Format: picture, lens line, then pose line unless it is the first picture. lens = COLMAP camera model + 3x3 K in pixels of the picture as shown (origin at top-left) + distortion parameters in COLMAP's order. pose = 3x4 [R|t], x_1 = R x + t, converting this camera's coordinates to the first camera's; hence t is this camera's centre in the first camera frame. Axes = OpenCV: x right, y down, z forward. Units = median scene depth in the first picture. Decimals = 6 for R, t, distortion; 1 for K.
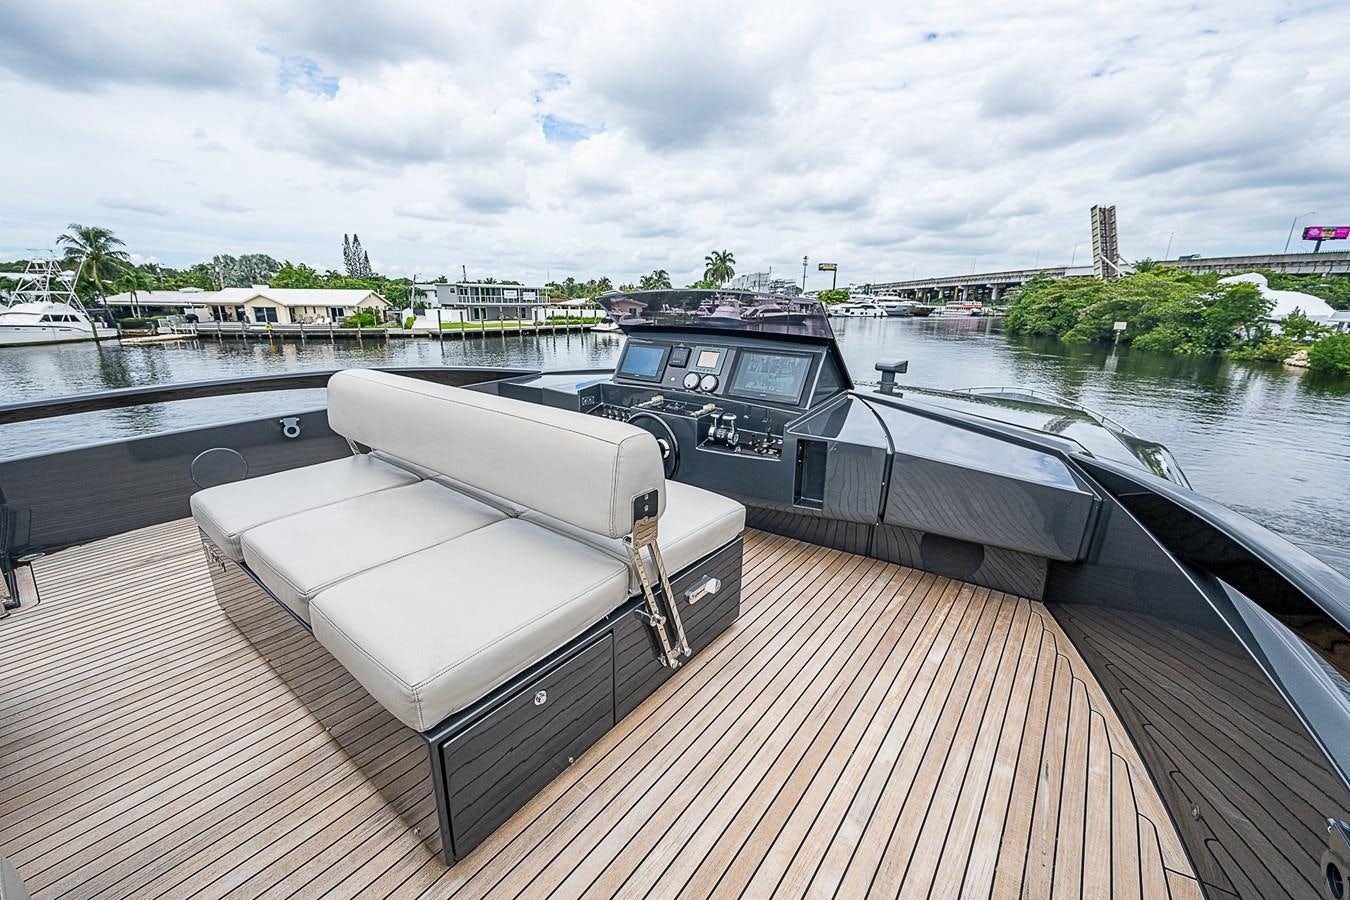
lens RADIAL K [[538.5, 0, 675.0], [0, 538.5, 450.0], [0, 0, 1]] dist [0.003293, -0.000250]
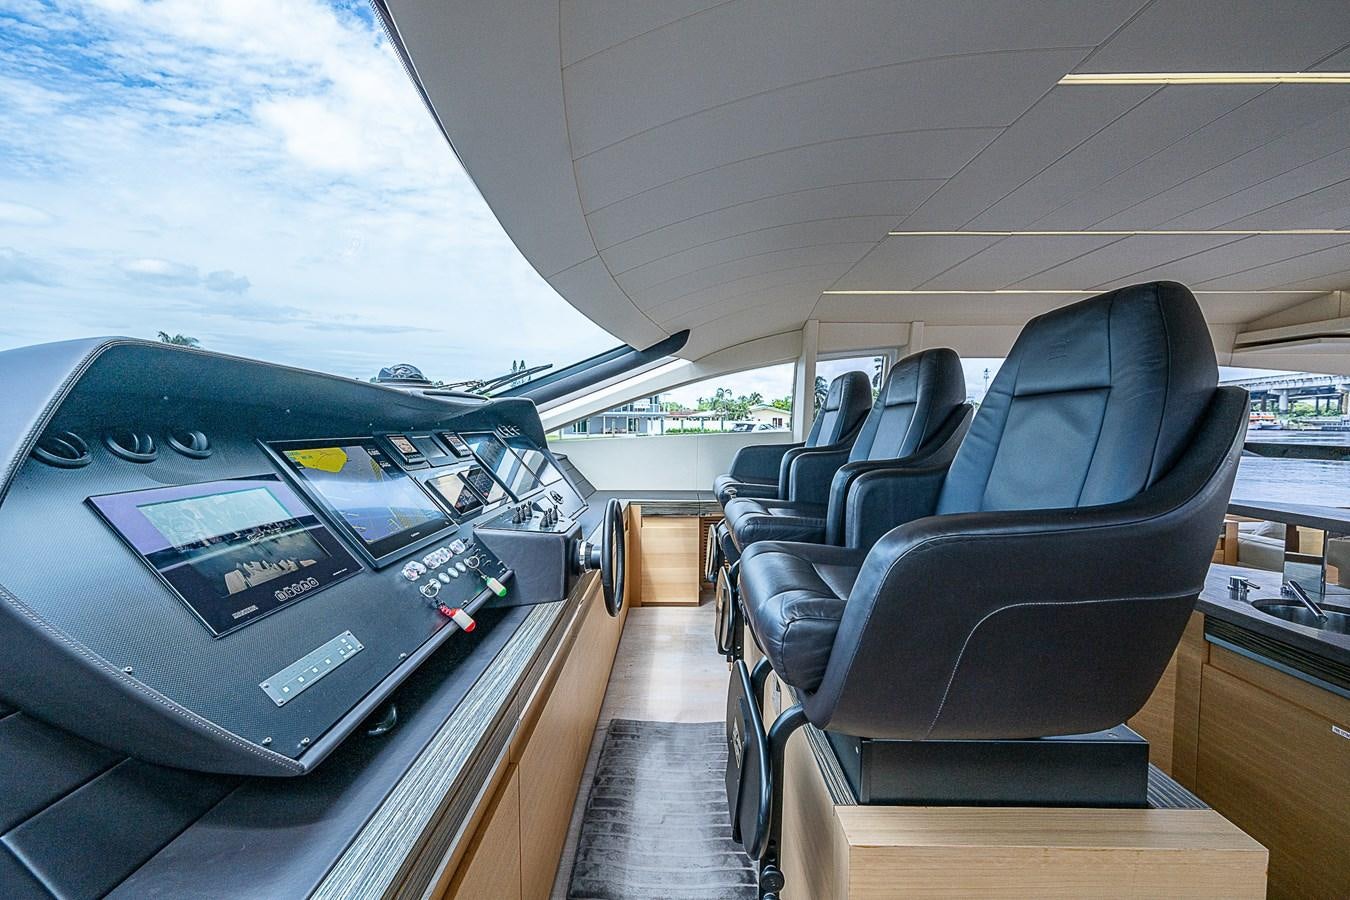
lens RADIAL K [[530.5, 0, 675.0], [0, 530.5, 450.0], [0, 0, 1]] dist [0.000960, -0.000342]
pose [[0.957853, 0.003425, -0.287239, -0.000038], [-0.065311, 0.976338, -0.206150, -0.042300], [0.279736, 0.216222, 0.935412, 0.203378]]
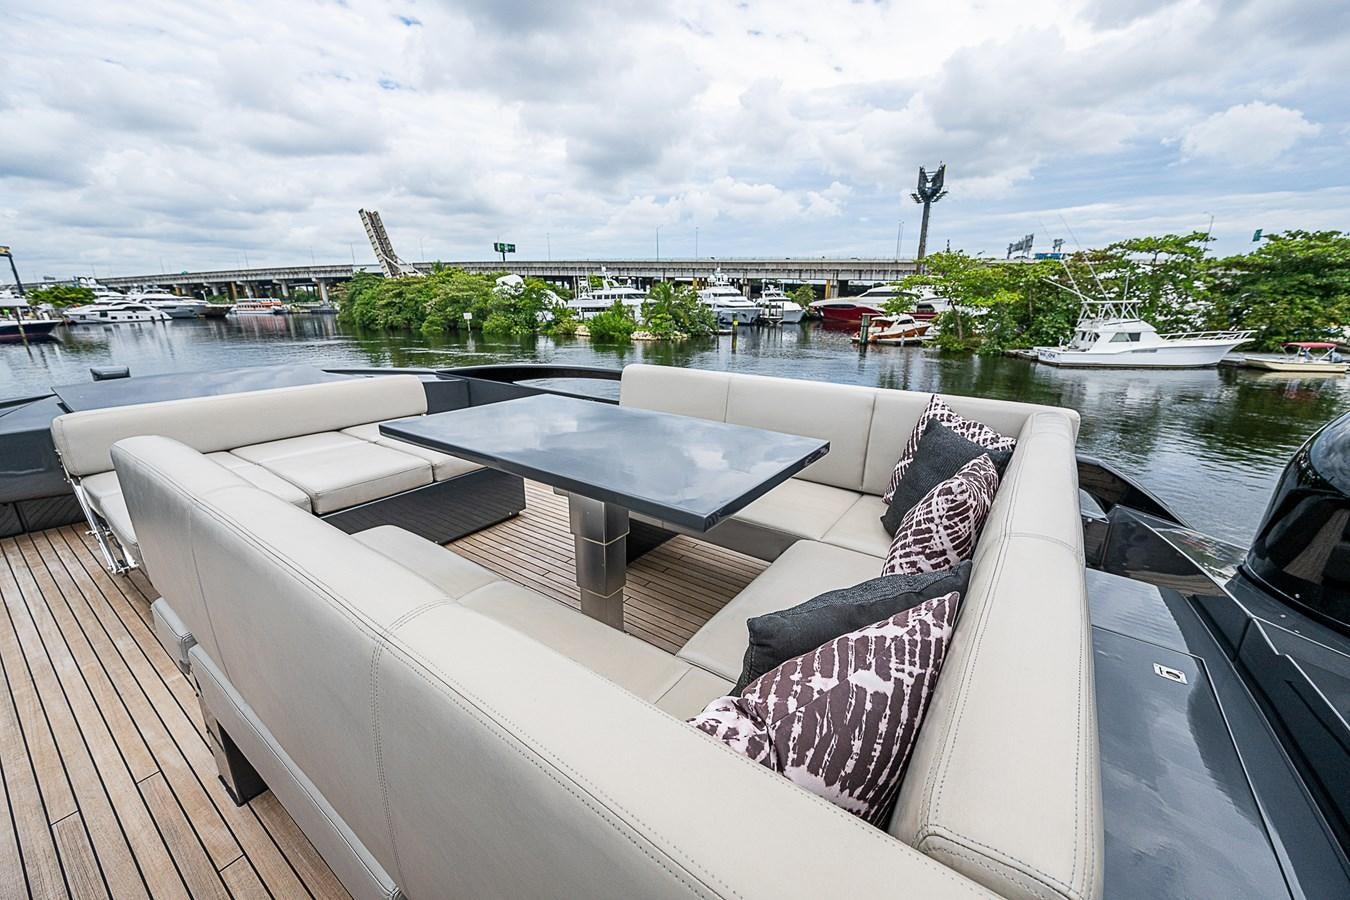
lens RADIAL K [[530.5, 0, 675.0], [0, 530.5, 450.0], [0, 0, 1]] dist [0.000960, -0.000342]
pose [[0.394122, -0.271551, 0.878025, -0.074213], [0.261315, 0.949033, 0.176214, -0.015459], [-0.881125, 0.159992, 0.444995, 0.048161]]
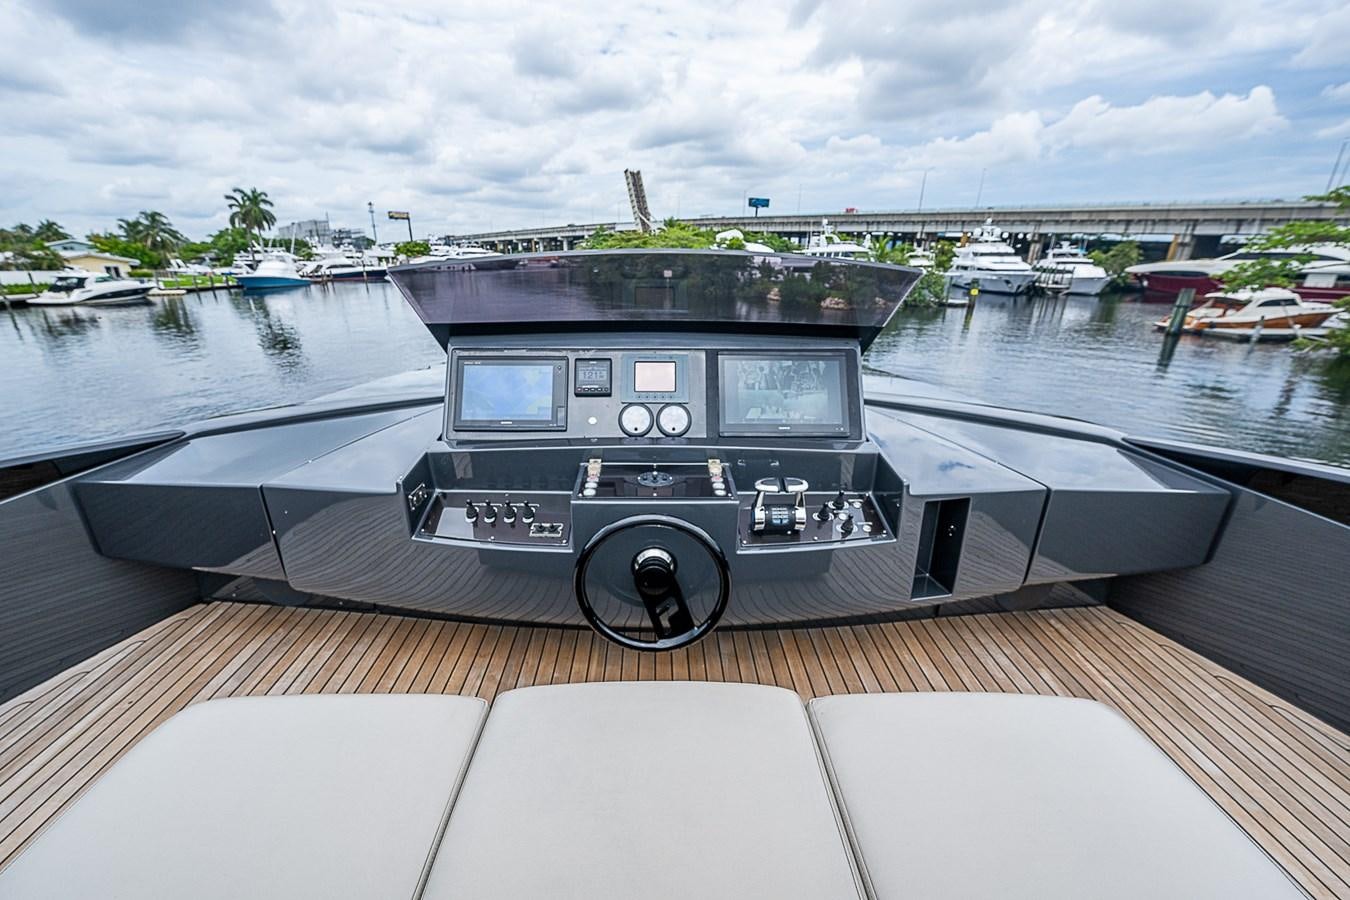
lens RADIAL K [[533.8, 0, 656.8], [0, 533.8, 456.3], [0, 0, 1]] dist [0.001363, -0.000635]
pose [[0.778386, -0.230709, 0.583857, 0.006733], [0.175493, 0.972912, 0.150479, -0.008043], [-0.602758, -0.014668, 0.797789, 0.029060]]
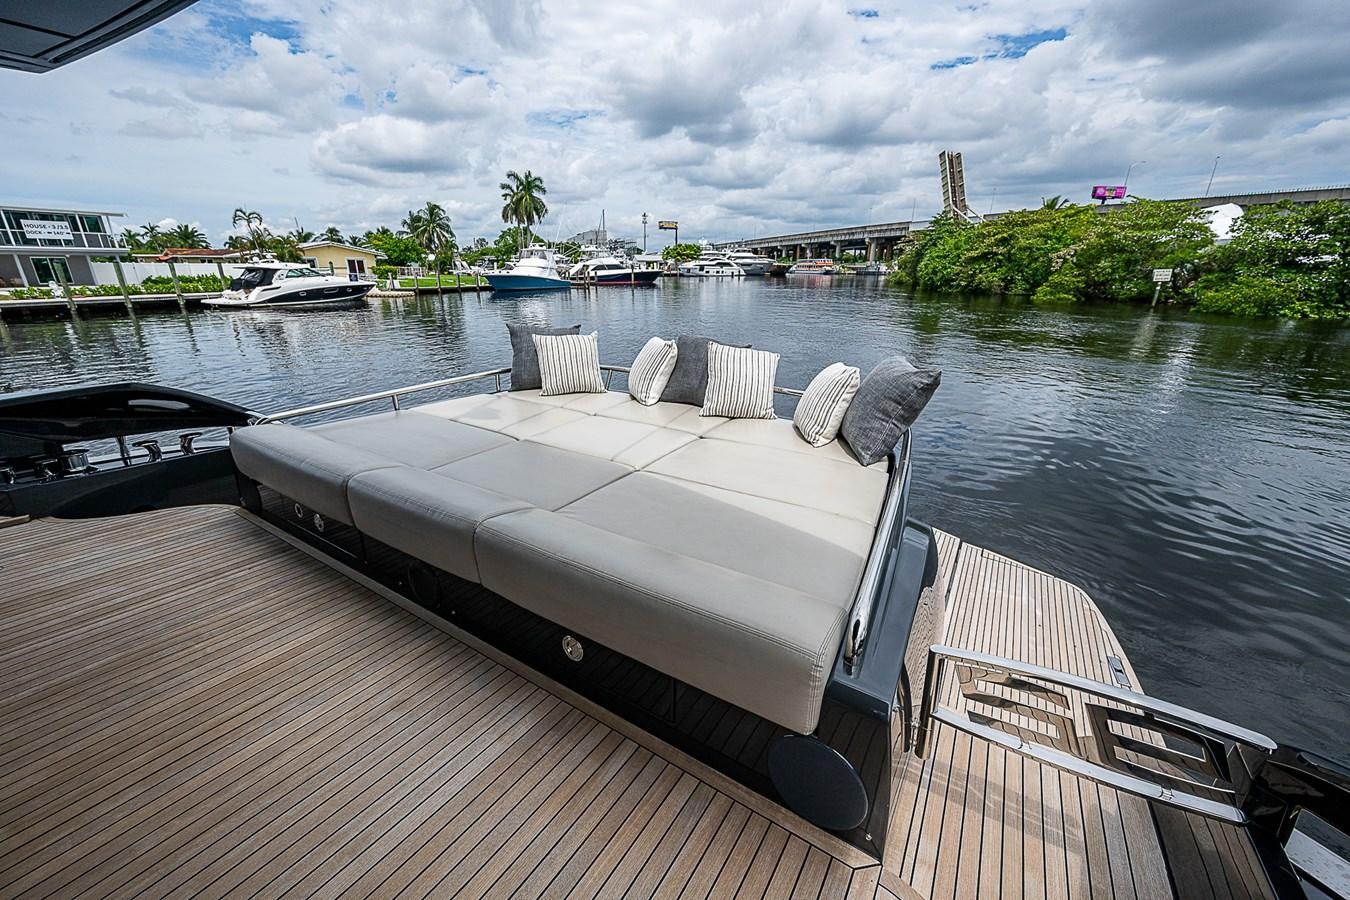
lens RADIAL K [[530.5, 0, 675.0], [0, 530.5, 450.0], [0, 0, 1]] dist [0.000960, -0.000342]
pose [[0.960978, -0.099845, 0.257977, 0.060071], [0.082986, 0.993690, 0.075460, -0.066224], [-0.263883, -0.051107, 0.963200, 0.296253]]
